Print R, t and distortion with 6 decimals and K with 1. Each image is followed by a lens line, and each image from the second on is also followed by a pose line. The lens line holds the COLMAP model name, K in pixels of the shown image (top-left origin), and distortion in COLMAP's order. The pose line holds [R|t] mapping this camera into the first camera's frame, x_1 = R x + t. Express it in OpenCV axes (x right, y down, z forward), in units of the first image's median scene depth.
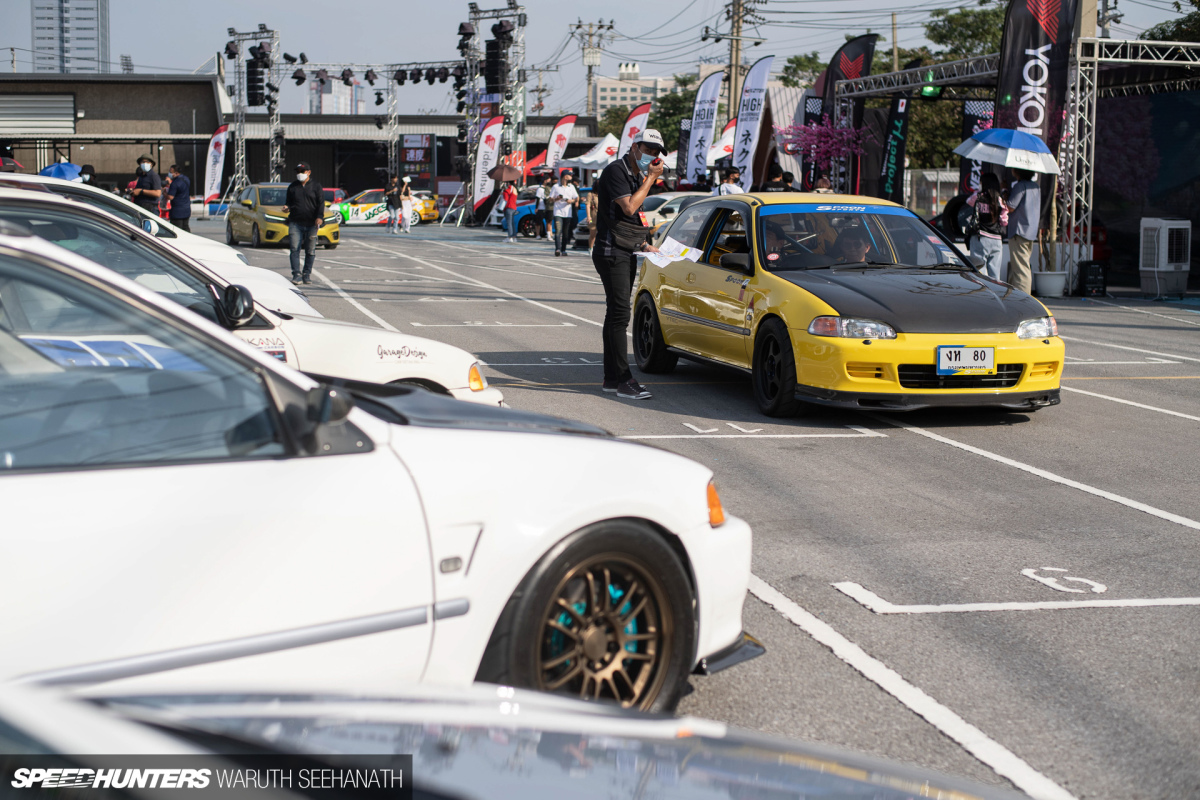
lens RADIAL K [[1749.4, 0, 599.5], [0, 1749.4, 404.2], [0, 0, 1]] dist [-0.087506, 0.000000]
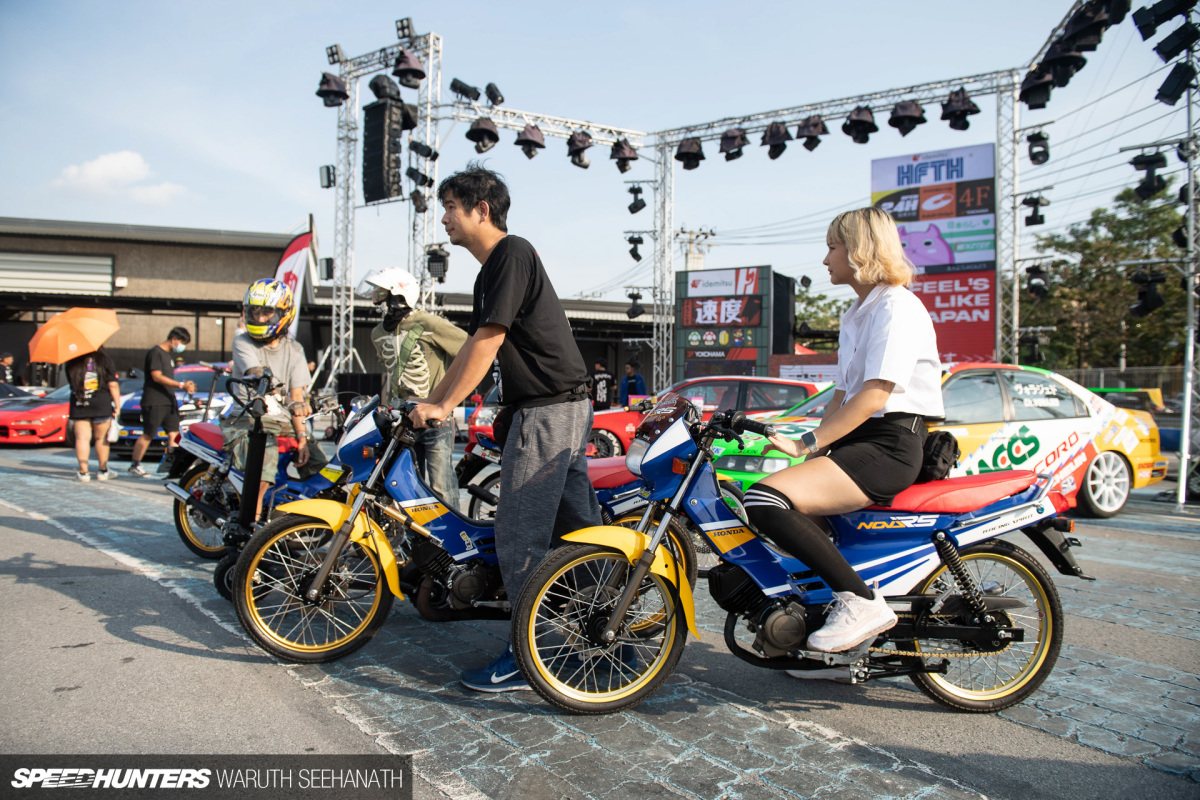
lens RADIAL K [[806.1, 0, 590.7], [0, 806.1, 407.9], [0, 0, 1]] dist [-0.044662, -0.002543]
pose [[0.992867, 0.012373, 0.118585, -0.167247], [0.000770, 0.993915, -0.110150, -0.092018], [-0.119227, 0.109455, 0.986815, 0.788994]]
